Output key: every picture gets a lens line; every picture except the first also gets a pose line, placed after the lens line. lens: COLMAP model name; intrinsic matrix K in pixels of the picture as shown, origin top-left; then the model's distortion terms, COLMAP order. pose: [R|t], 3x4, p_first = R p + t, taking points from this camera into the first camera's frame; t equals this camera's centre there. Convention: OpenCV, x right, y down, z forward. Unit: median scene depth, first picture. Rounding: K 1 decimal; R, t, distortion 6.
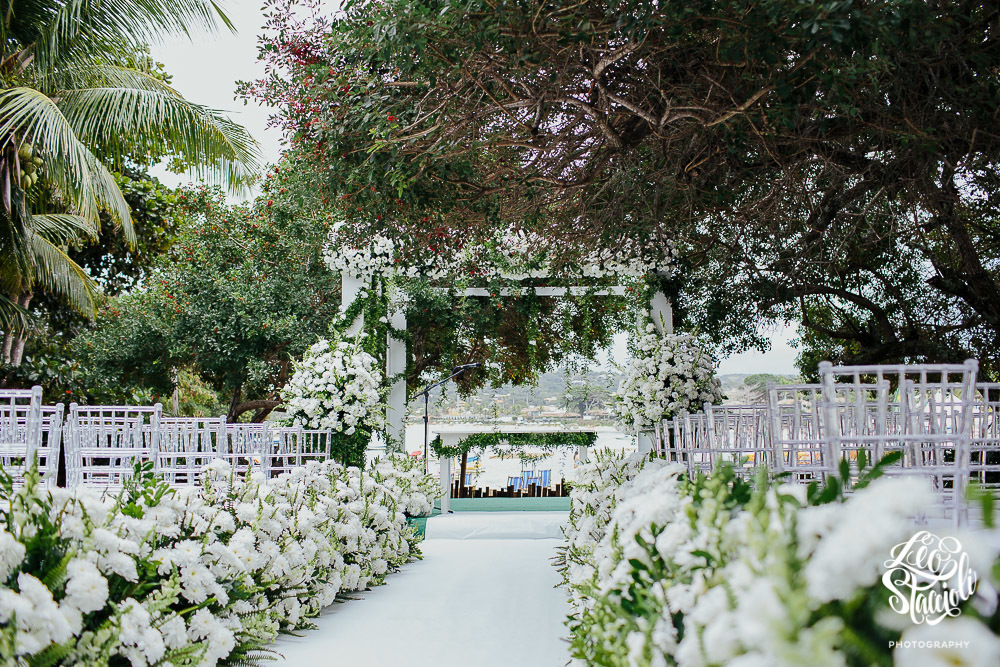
lens RADIAL K [[1014.3, 0, 500.0], [0, 1014.3, 333.5], [0, 0, 1]] dist [-0.059770, 0.019292]
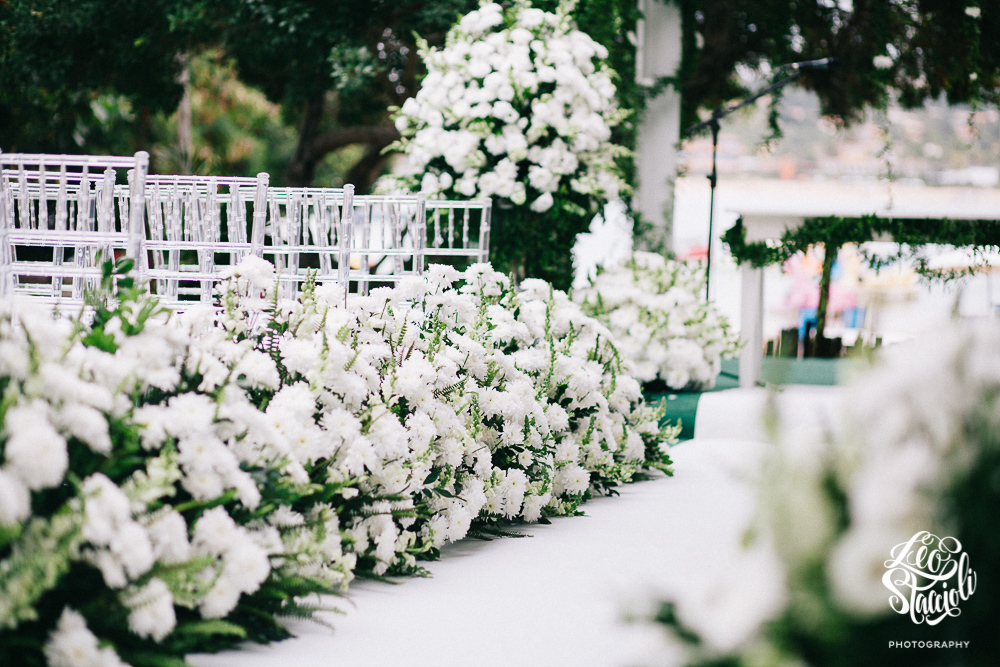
lens RADIAL K [[2516.8, 0, 500.0], [0, 2516.8, 333.5], [0, 0, 1]] dist [-0.114039, -1.011042]
pose [[0.982235, 0.037946, -0.183779, 0.048112], [-0.010092, 0.988606, 0.150189, -0.018264], [0.187384, -0.145666, 0.971426, -0.137244]]
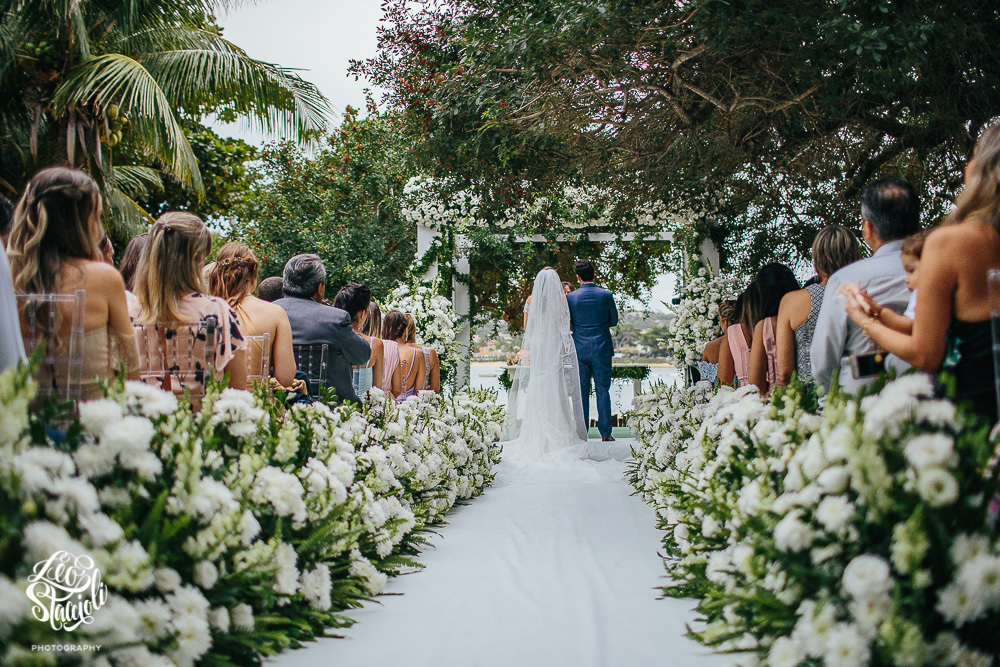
lens RADIAL K [[1014.3, 0, 500.0], [0, 1014.3, 333.5], [0, 0, 1]] dist [-0.059770, 0.019292]
pose [[0.999582, -0.007262, -0.027997, -0.040548], [0.008940, 0.998140, 0.060299, -0.006859], [0.027507, -0.060524, 0.997788, -0.112263]]
